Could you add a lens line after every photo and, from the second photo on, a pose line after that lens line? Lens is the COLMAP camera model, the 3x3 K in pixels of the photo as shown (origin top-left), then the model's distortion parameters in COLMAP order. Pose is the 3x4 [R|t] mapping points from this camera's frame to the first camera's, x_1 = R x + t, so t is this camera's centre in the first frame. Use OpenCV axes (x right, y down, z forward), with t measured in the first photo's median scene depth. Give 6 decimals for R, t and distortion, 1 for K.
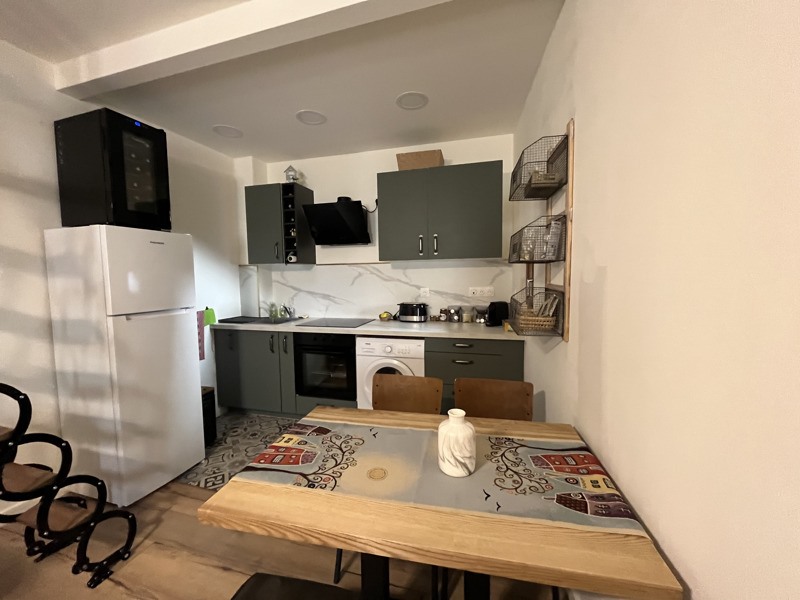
lens RADIAL K [[321.7, 0, 402.8], [0, 321.7, 301.1], [0, 0, 1]] dist [-0.009770, 0.000000]
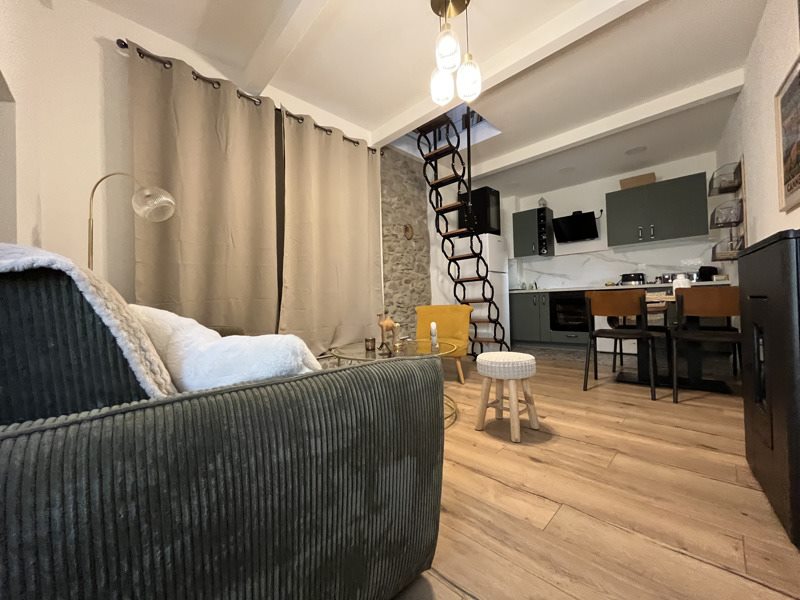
lens RADIAL K [[321.7, 0, 399.8], [0, 321.7, 300.9], [0, 0, 1]] dist [-0.009770, 0.000000]
pose [[0.878747, -0.010612, -0.477169, -0.213776], [-0.026592, 0.997111, -0.071148, 0.269755], [0.476546, 0.075211, 0.875927, -0.822759]]
